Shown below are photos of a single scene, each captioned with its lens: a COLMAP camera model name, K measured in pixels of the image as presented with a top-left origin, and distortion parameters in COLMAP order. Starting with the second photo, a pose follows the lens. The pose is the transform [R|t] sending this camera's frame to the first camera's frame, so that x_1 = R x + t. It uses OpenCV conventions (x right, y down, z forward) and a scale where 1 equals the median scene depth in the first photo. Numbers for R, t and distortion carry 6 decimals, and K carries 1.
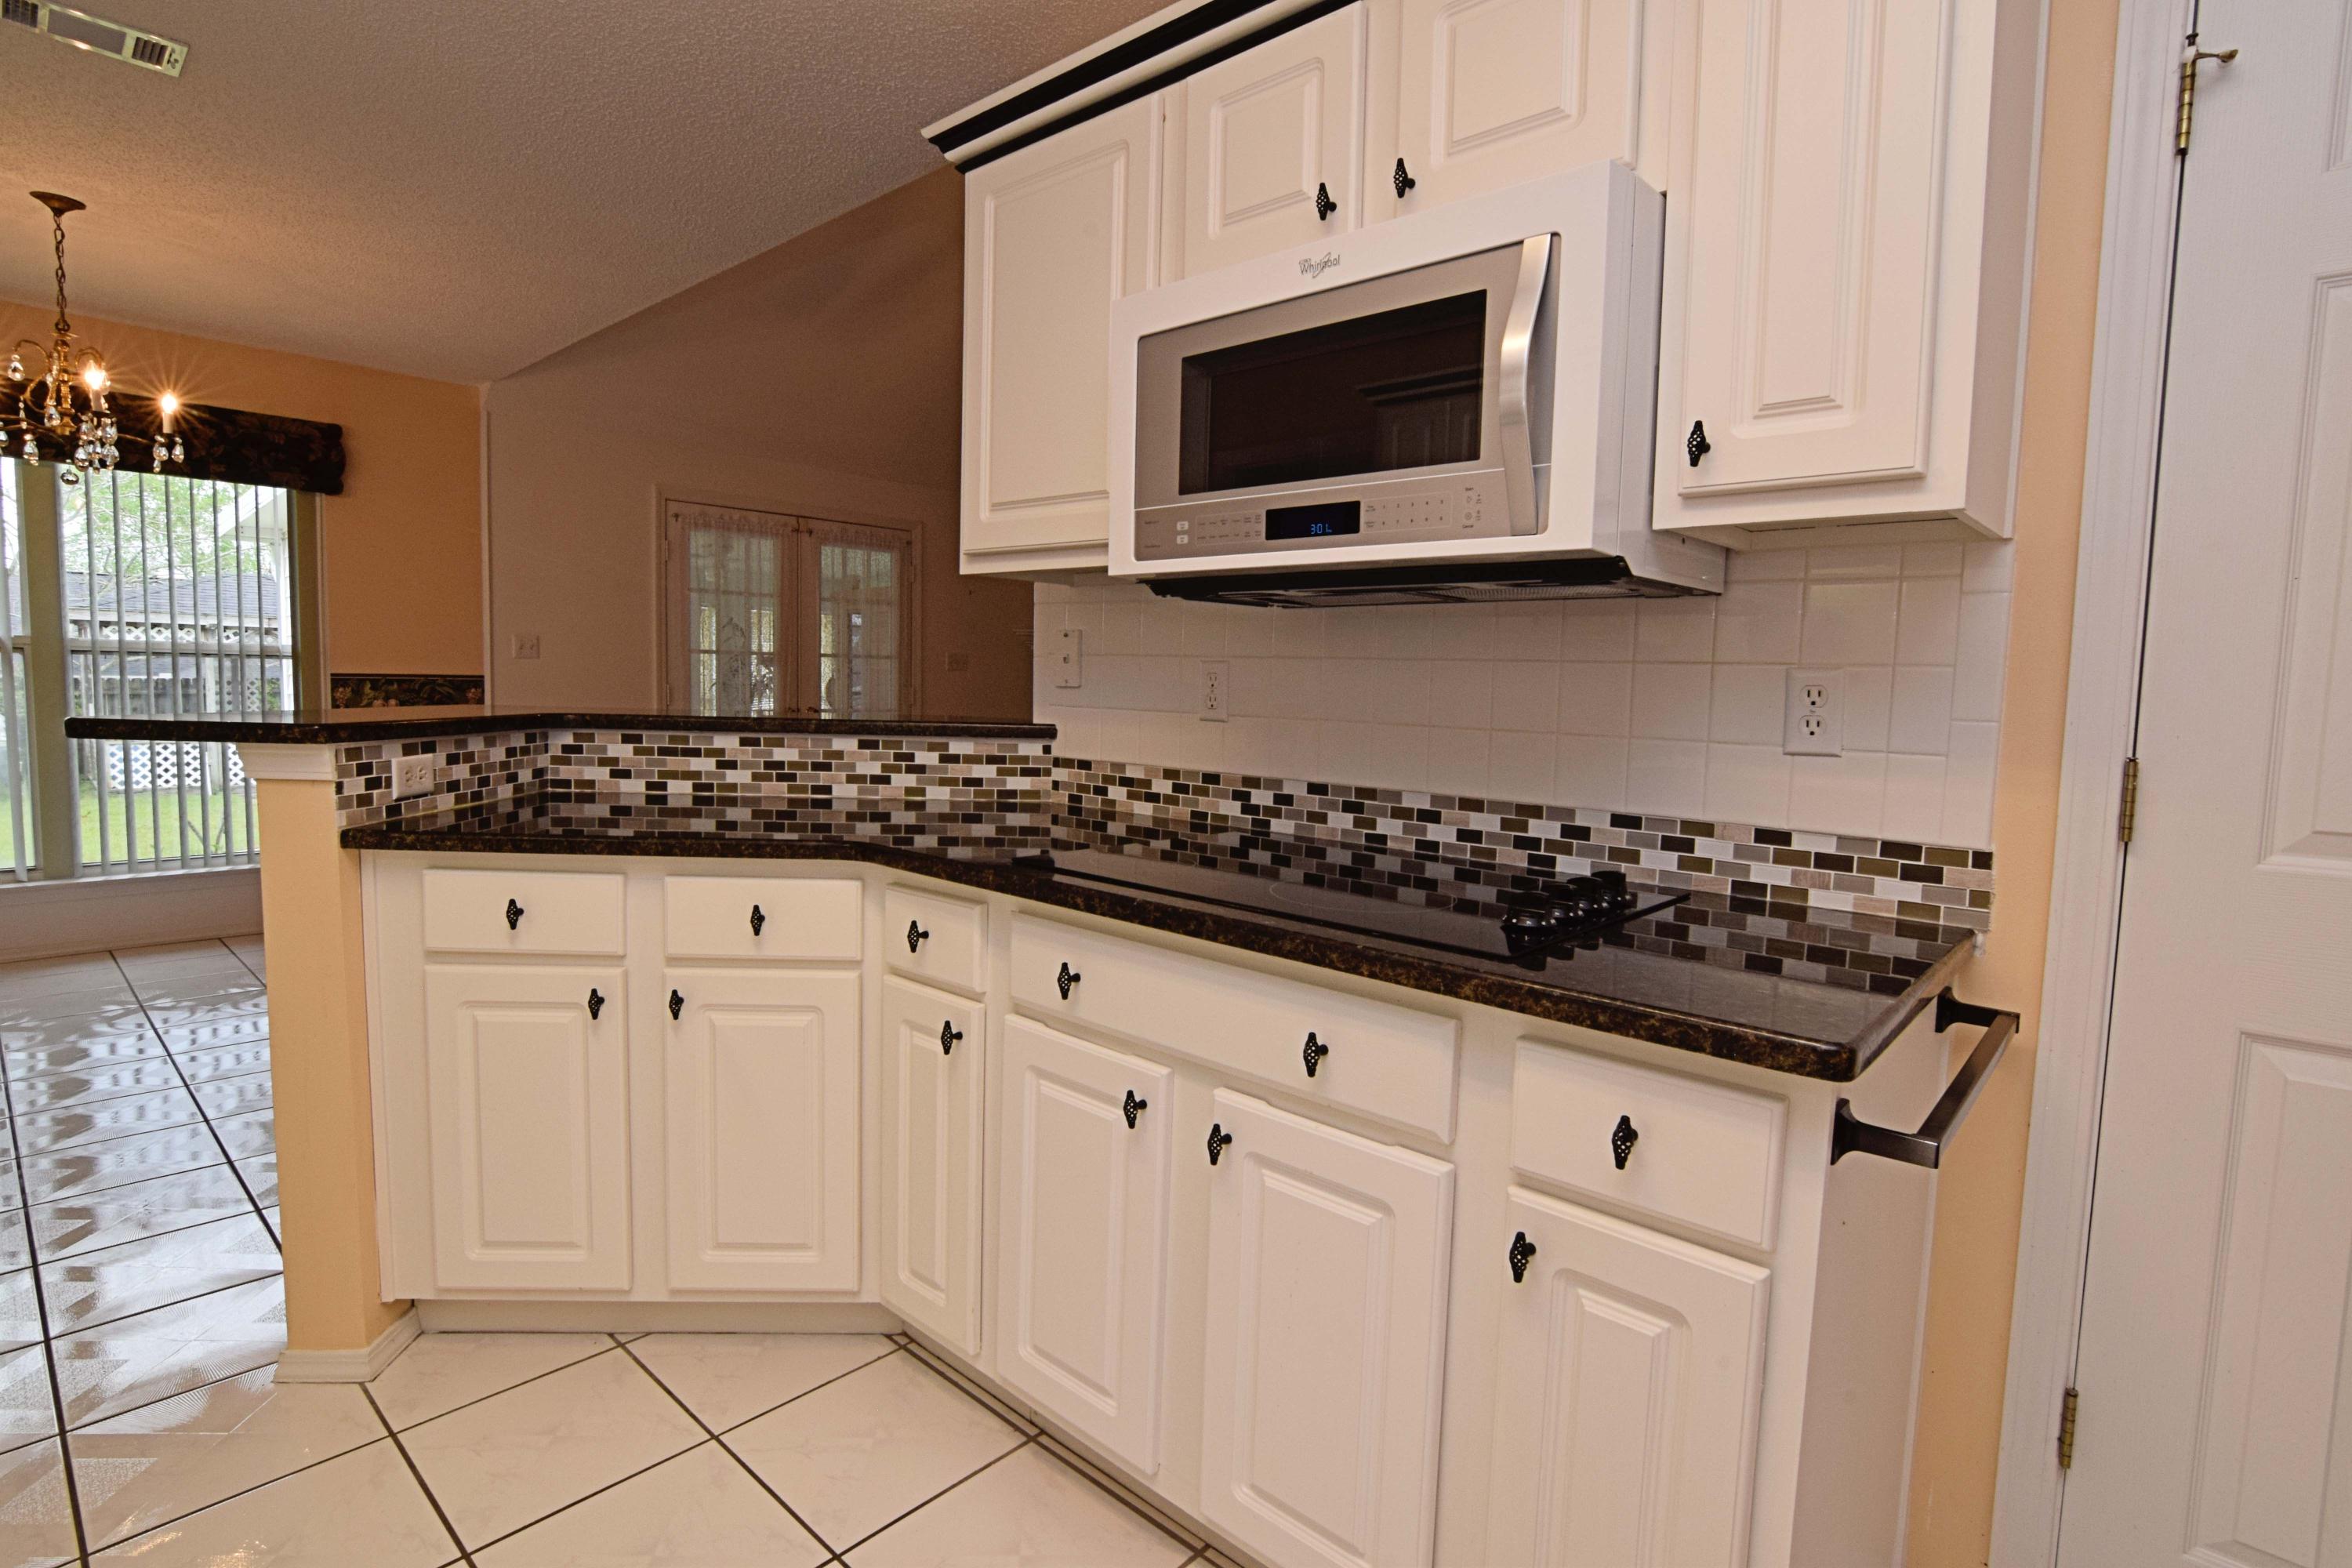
lens RADIAL K [[1147.5, 0, 1172.4], [0, 1147.5, 788.2], [0, 0, 1]] dist [-0.027752, 0.004008]
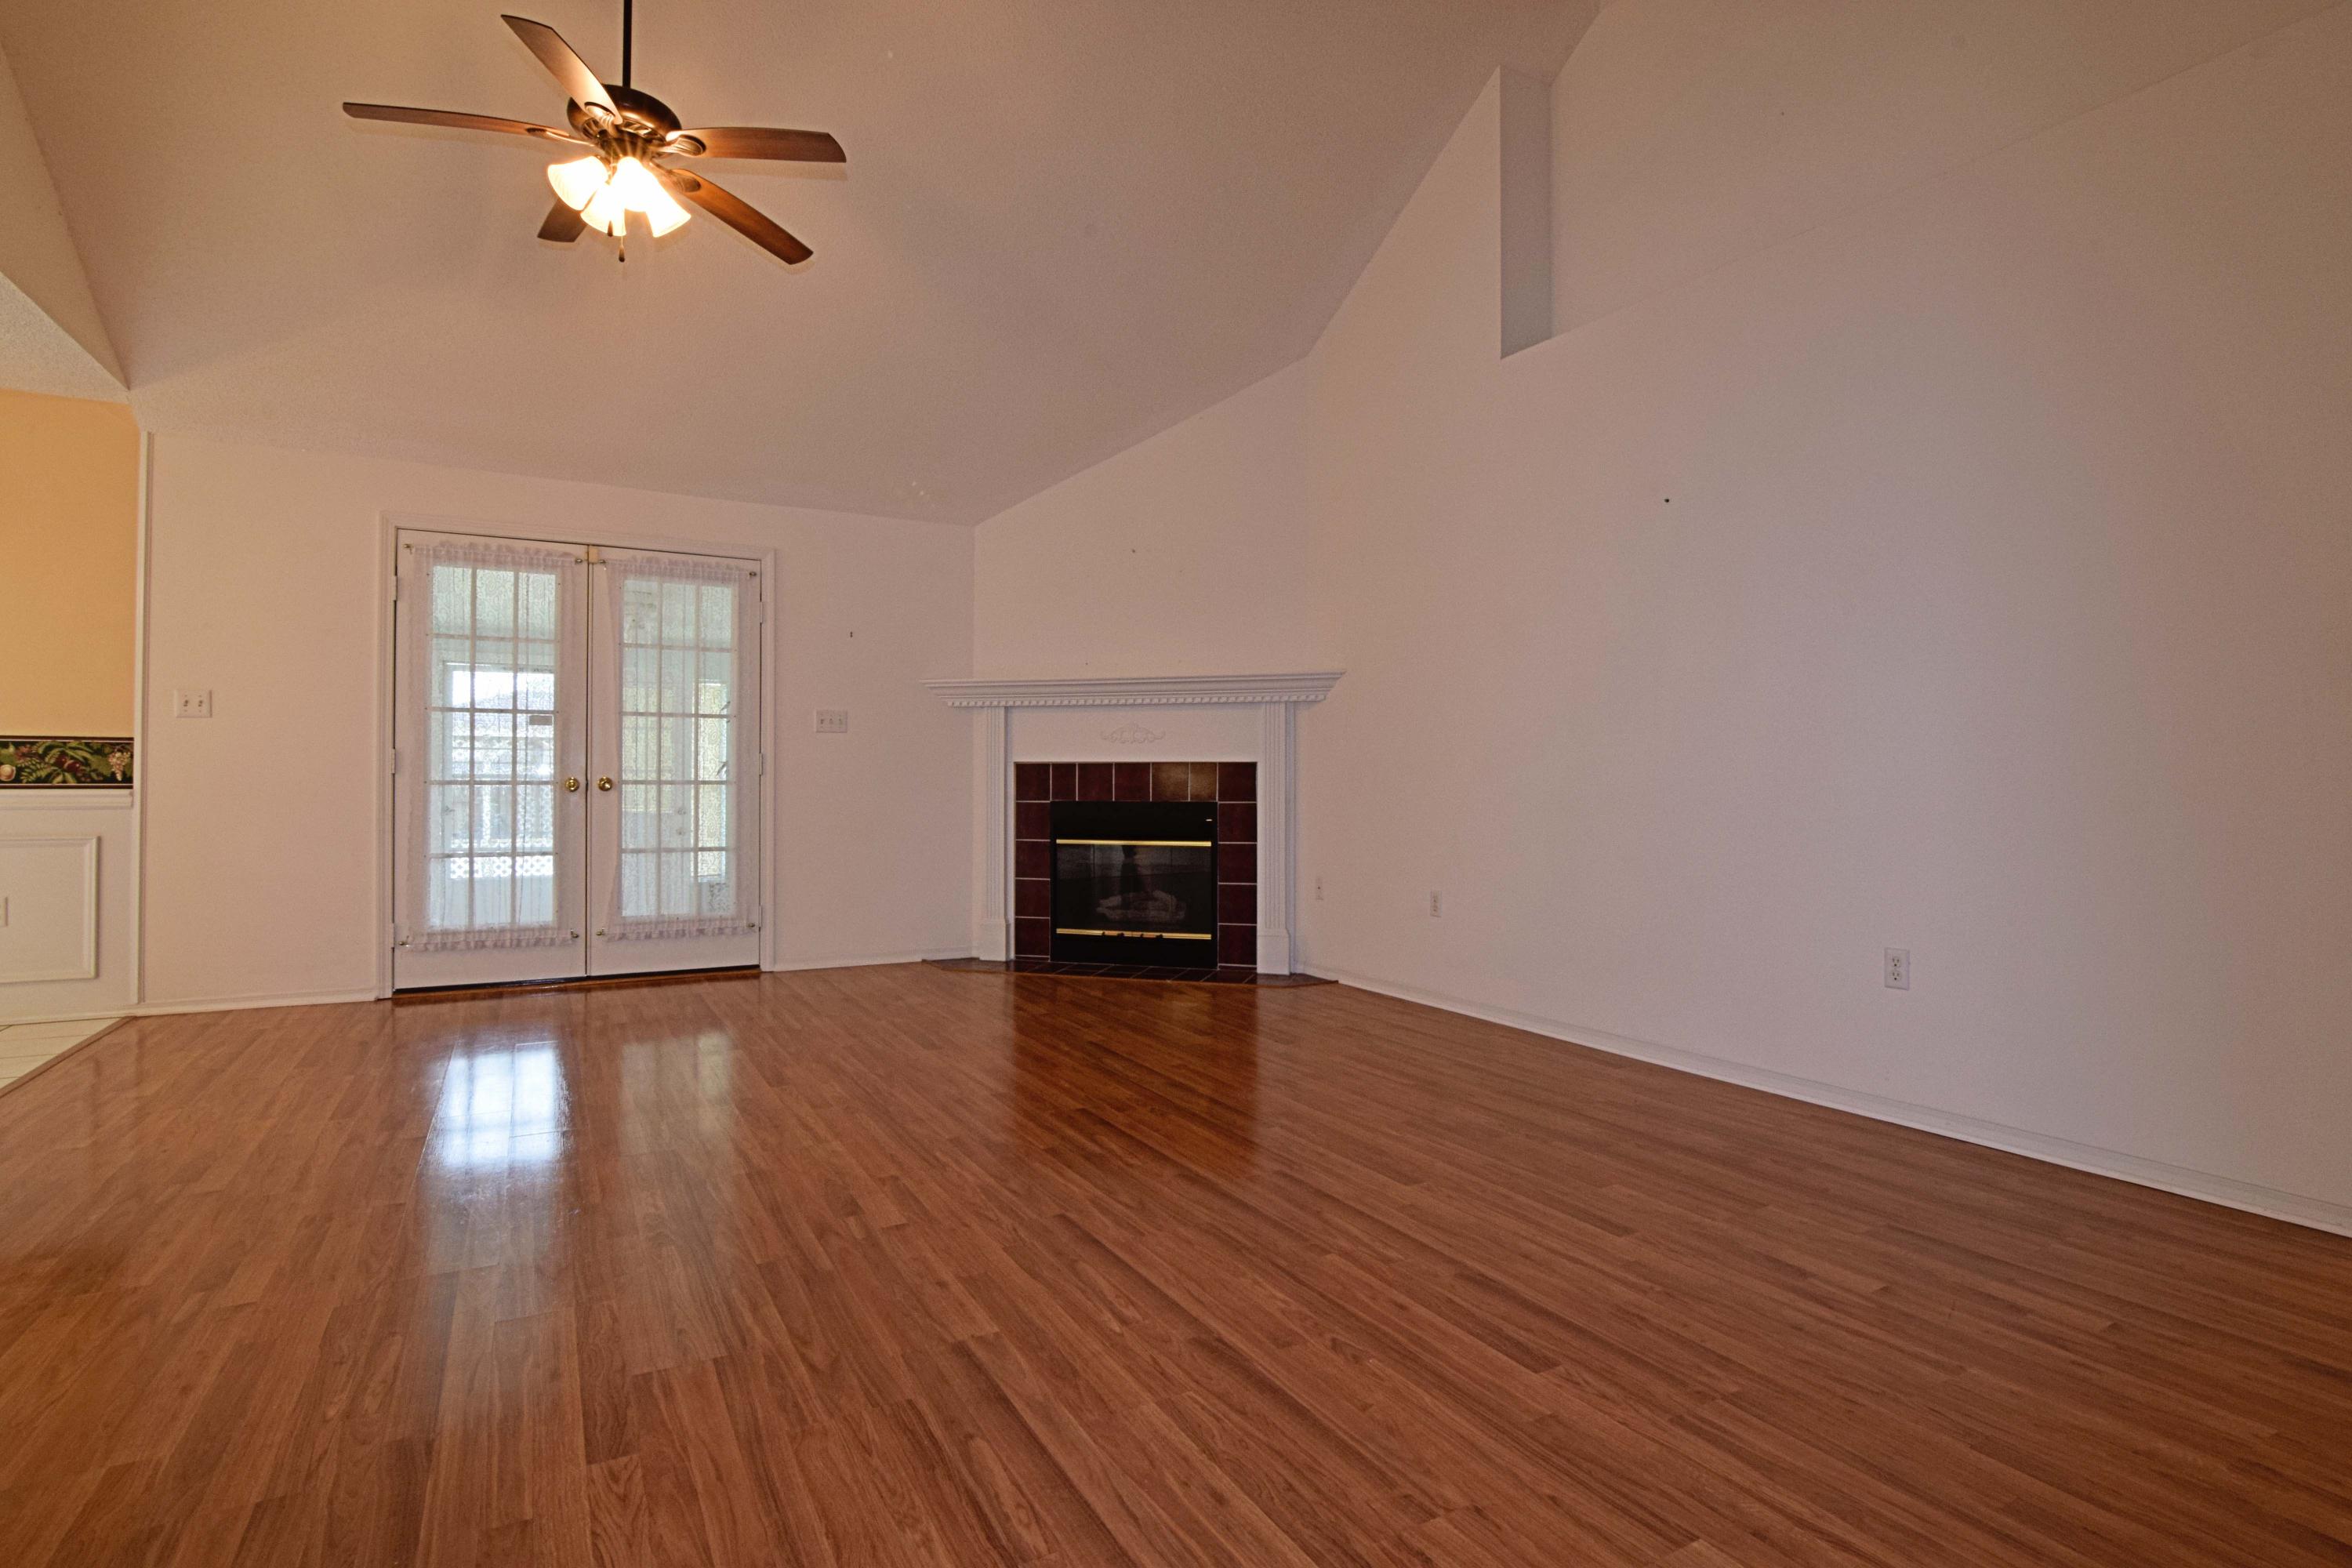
lens RADIAL K [[1147.5, 0, 1175.7], [0, 1147.5, 786.1], [0, 0, 1]] dist [-0.027752, 0.004008]
pose [[0.950438, 0.004938, -0.310876, 0.352660], [-0.026214, 0.997587, -0.064296, -0.026036], [0.309808, 0.069258, 0.948273, 0.398000]]
